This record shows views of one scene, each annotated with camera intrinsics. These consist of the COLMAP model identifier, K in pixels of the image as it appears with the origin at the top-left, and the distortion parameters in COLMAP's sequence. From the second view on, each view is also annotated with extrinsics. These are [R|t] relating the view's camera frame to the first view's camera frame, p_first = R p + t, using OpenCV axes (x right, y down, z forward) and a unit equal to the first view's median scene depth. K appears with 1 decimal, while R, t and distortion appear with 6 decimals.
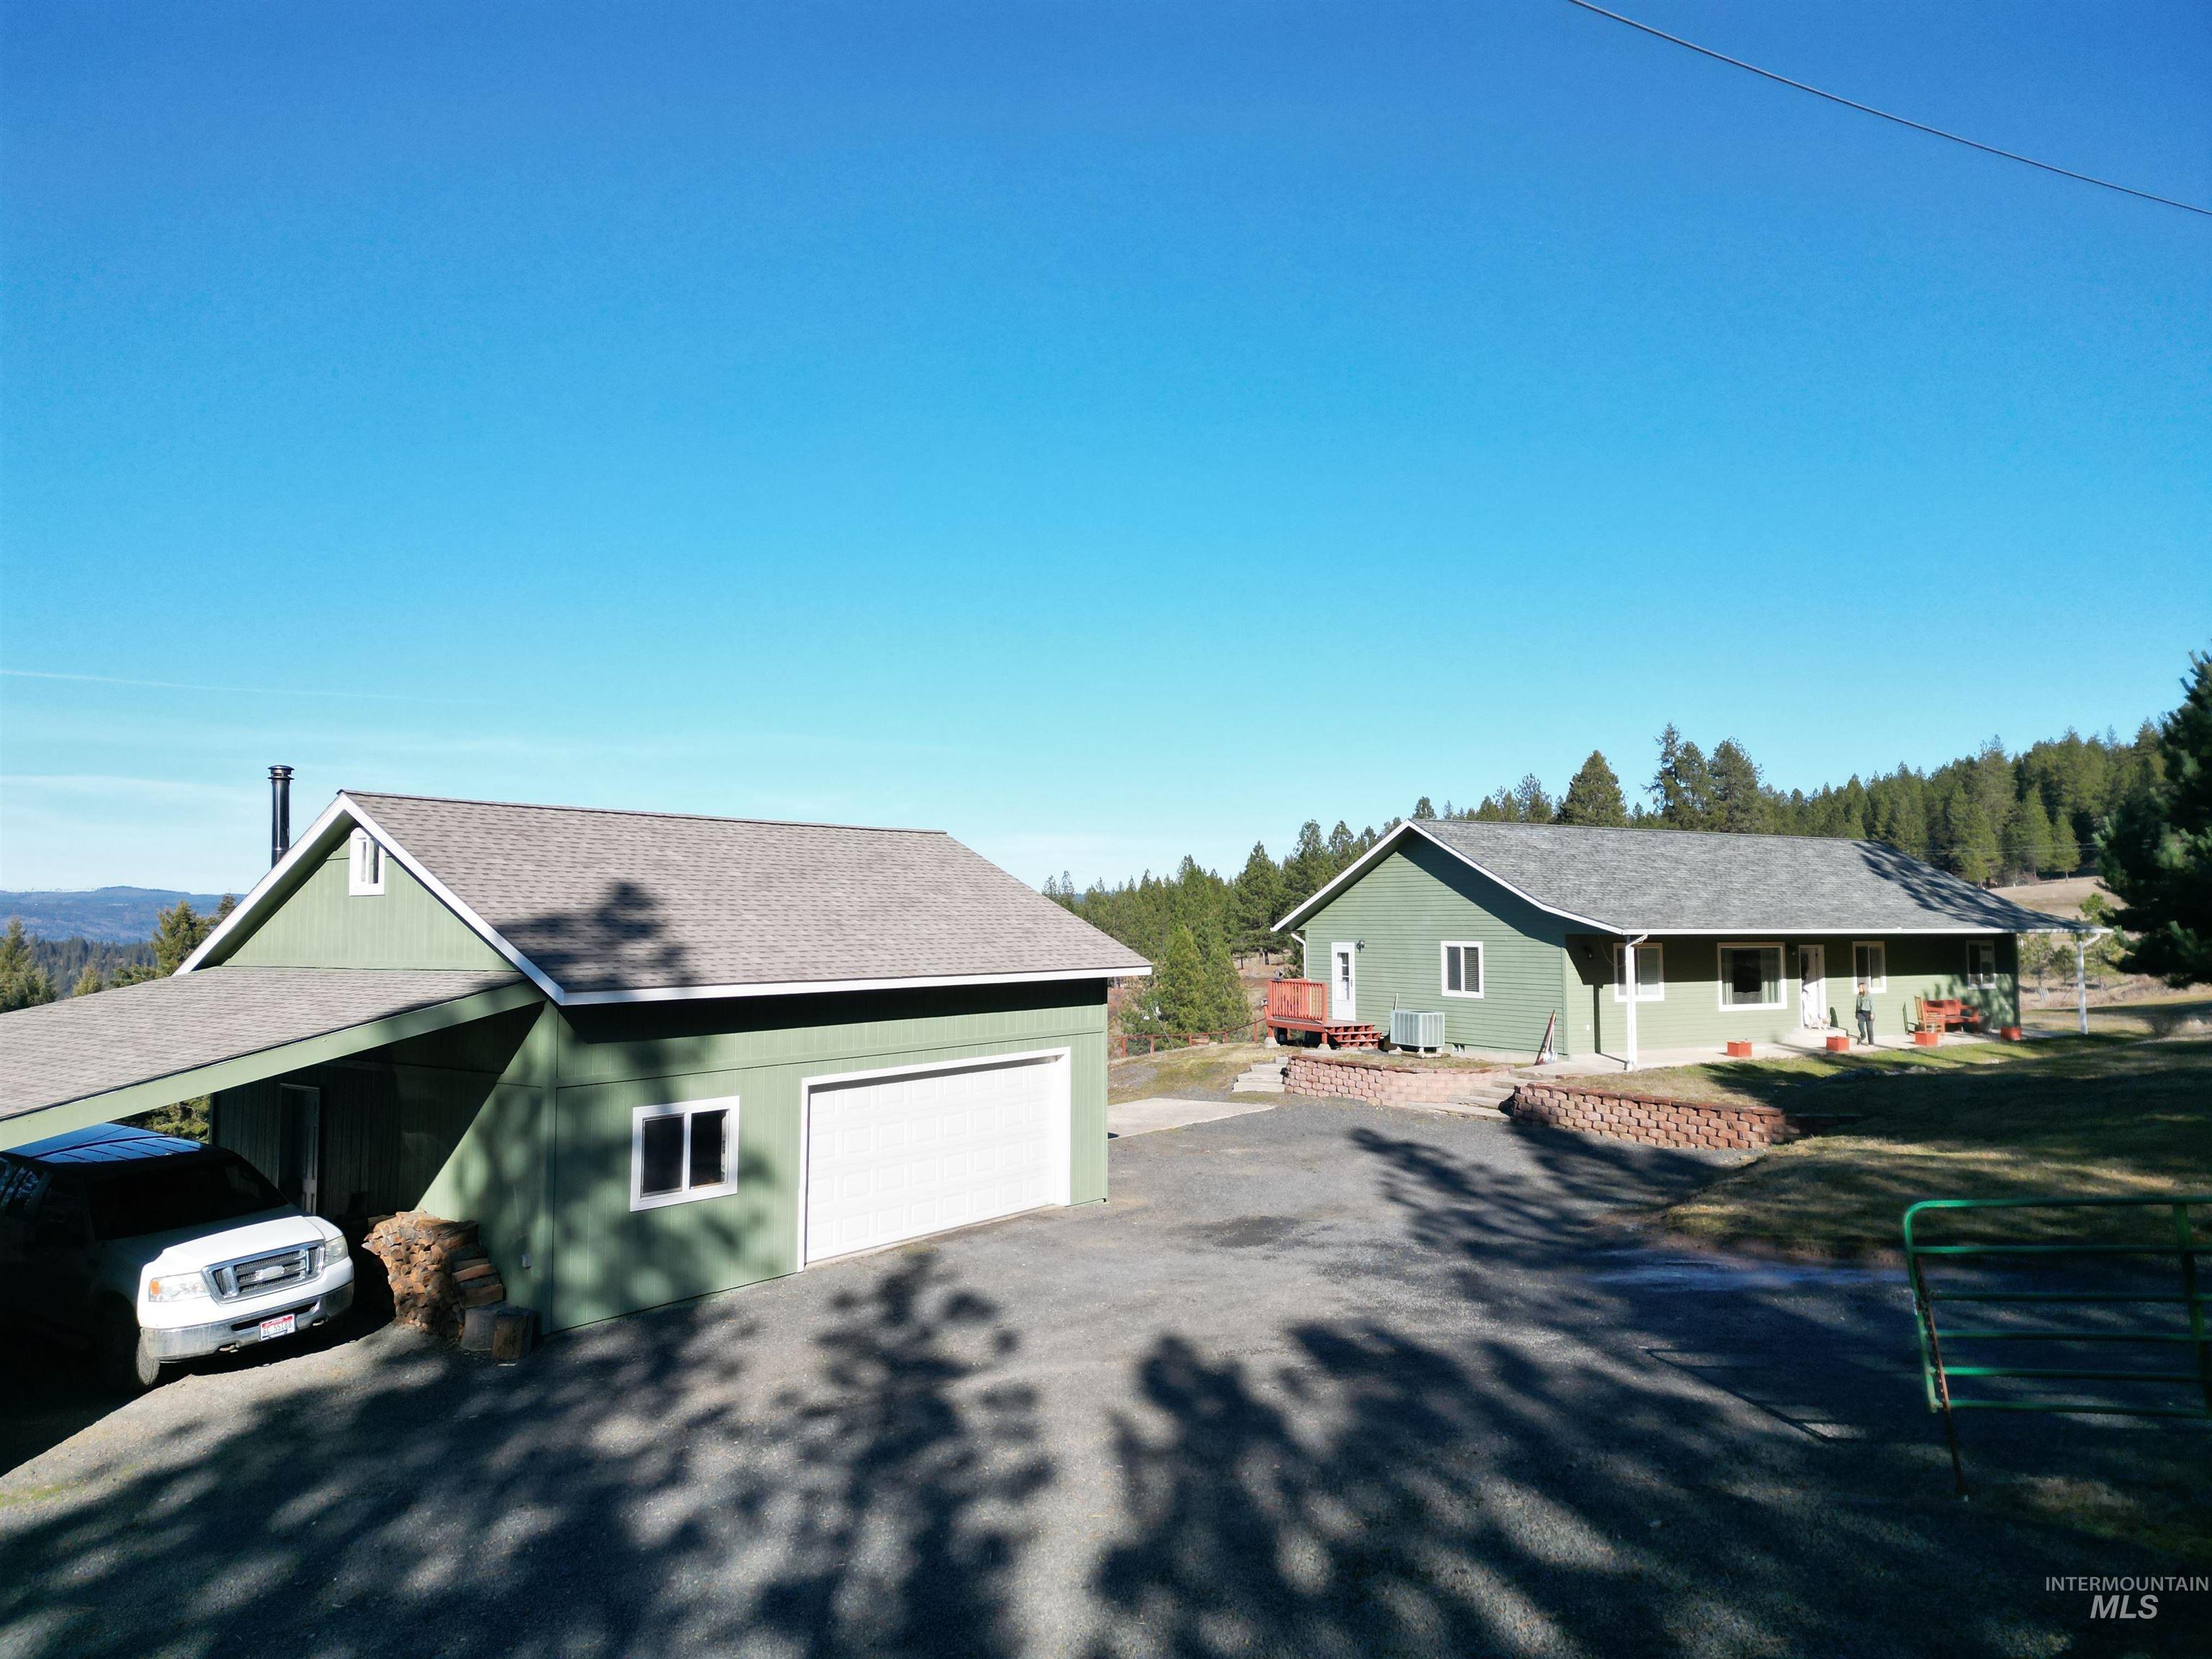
lens RADIAL K [[1513.9, 0, 1118.8], [0, 1513.9, 823.8], [0, 0, 1]] dist [-0.000026, -0.011687]
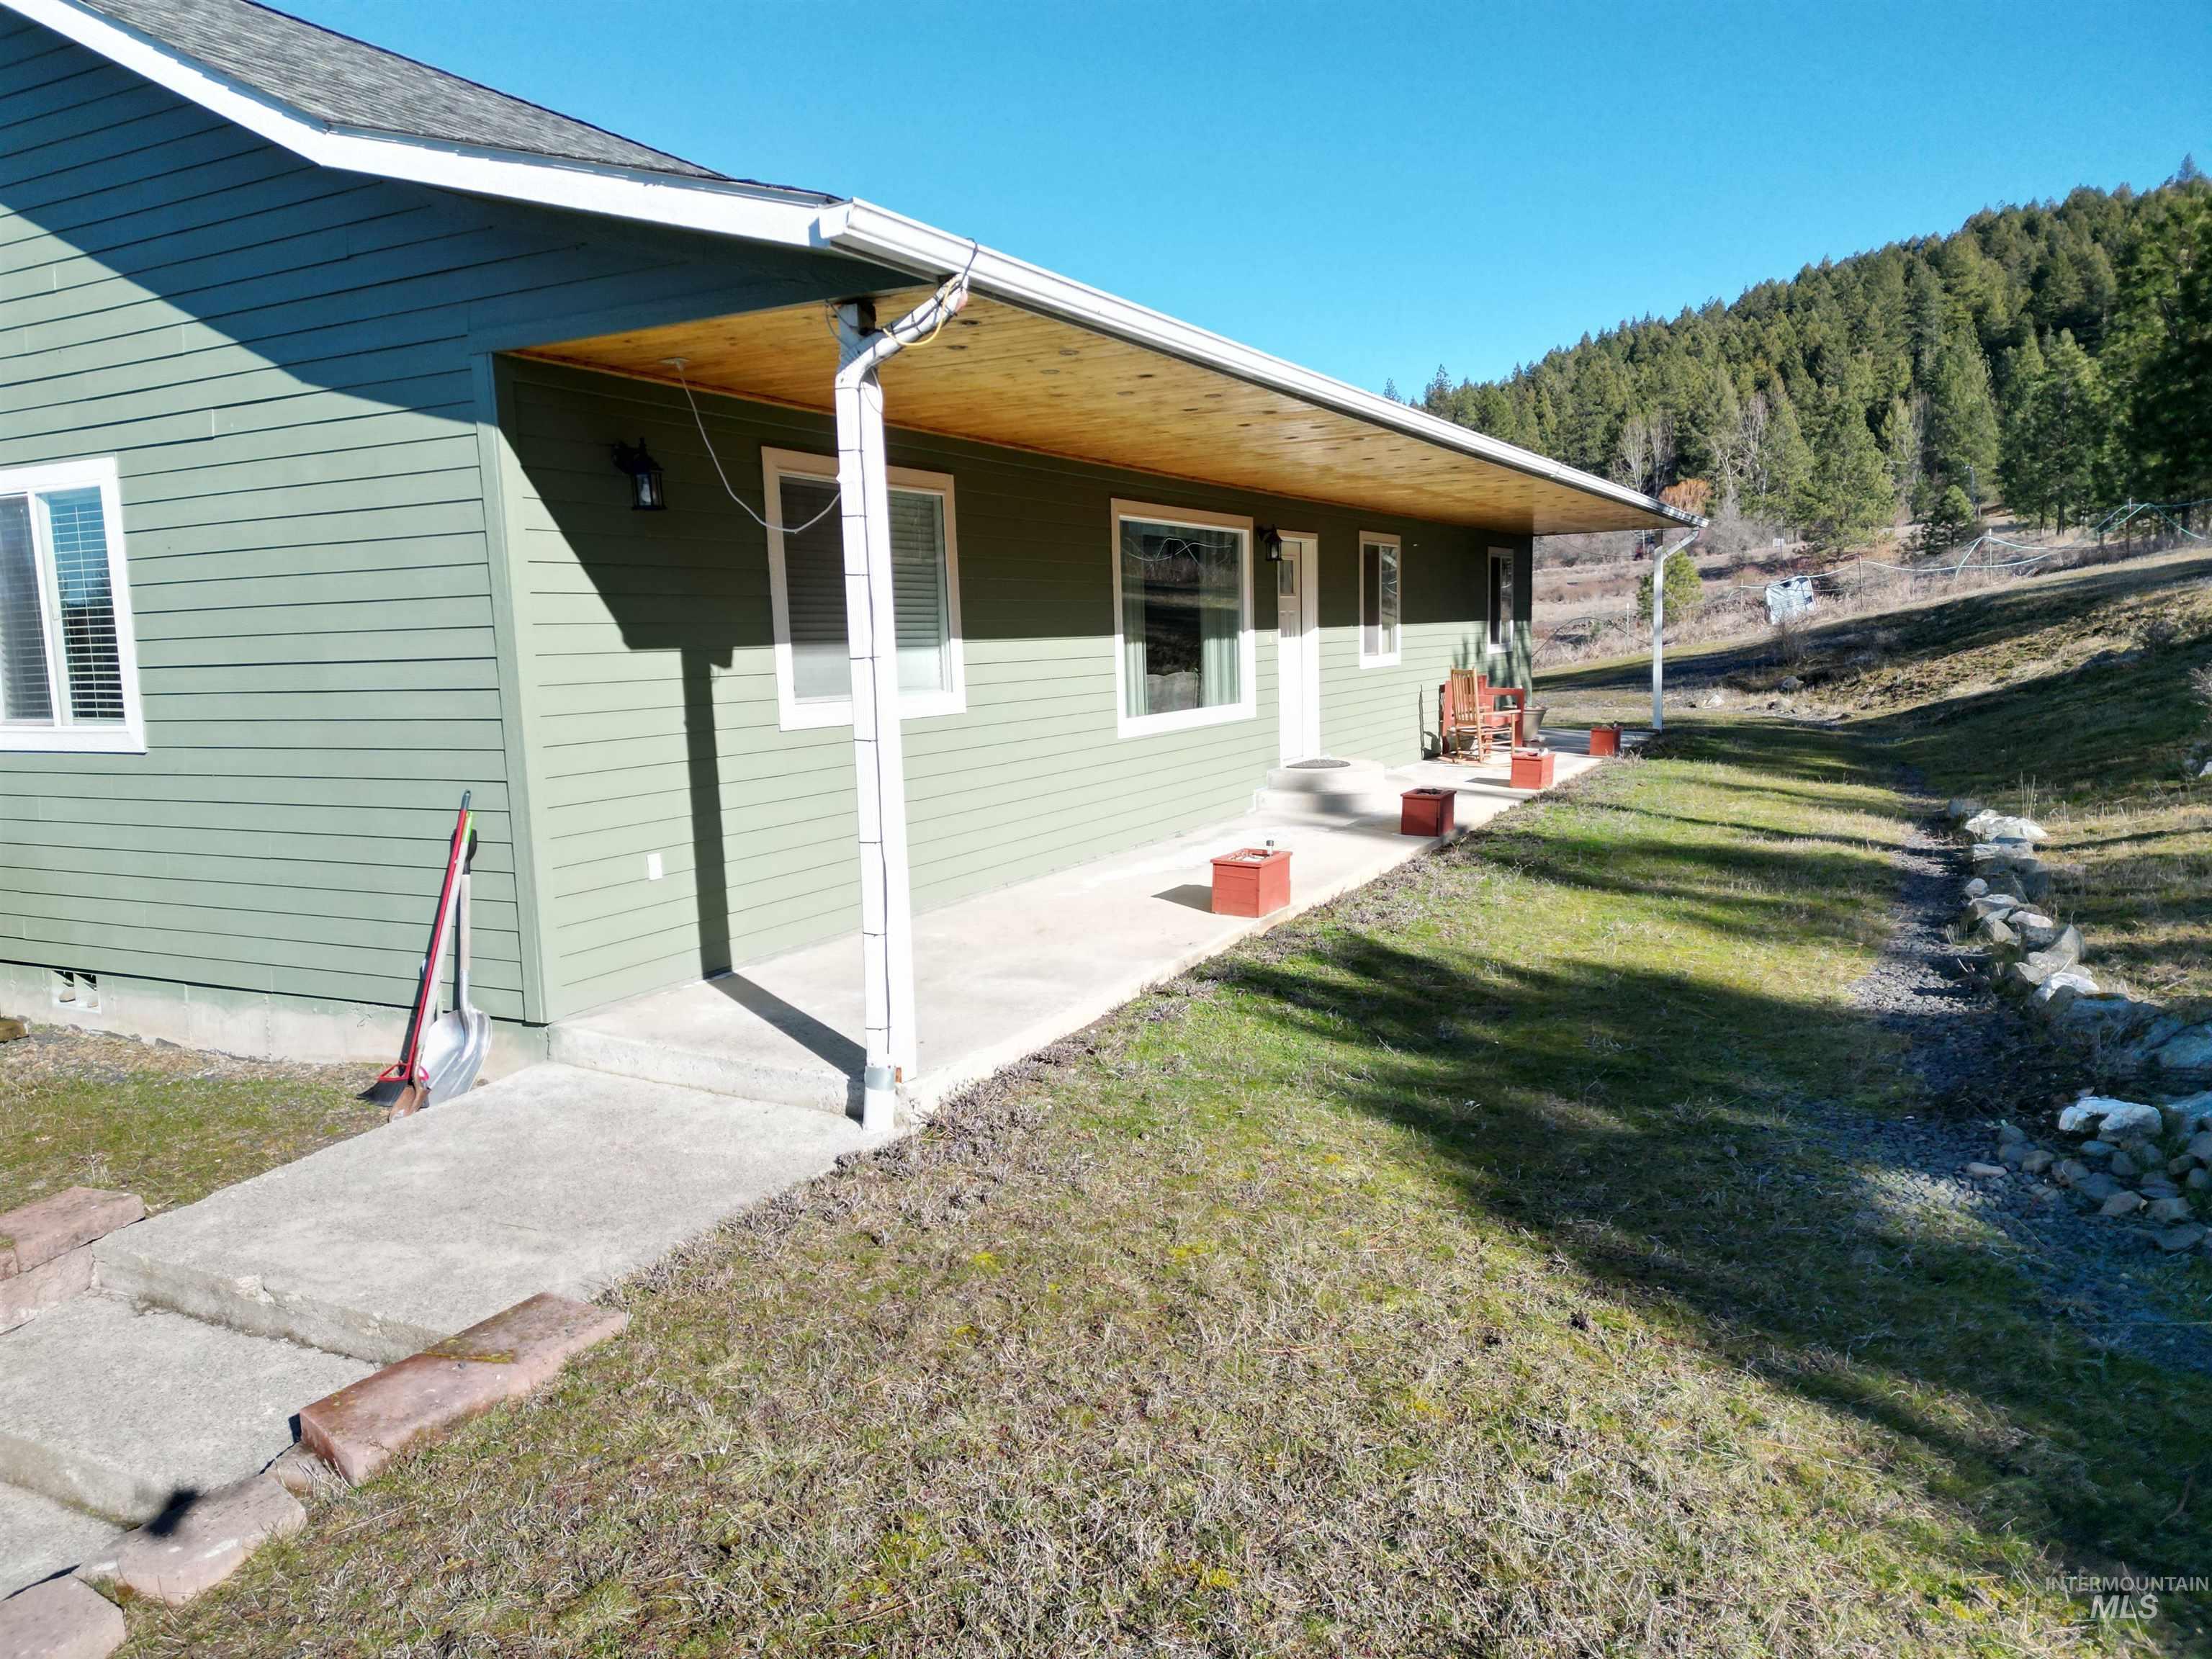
lens RADIAL K [[1519.9, 0, 1108.2], [0, 1519.9, 821.4], [0, 0, 1]] dist [0.035218, -0.013746]
pose [[0.872032, -0.092672, 0.480595, 0.571967], [0.002622, 0.982782, 0.184749, 0.197967], [-0.489442, -0.159847, 0.857261, 1.723971]]
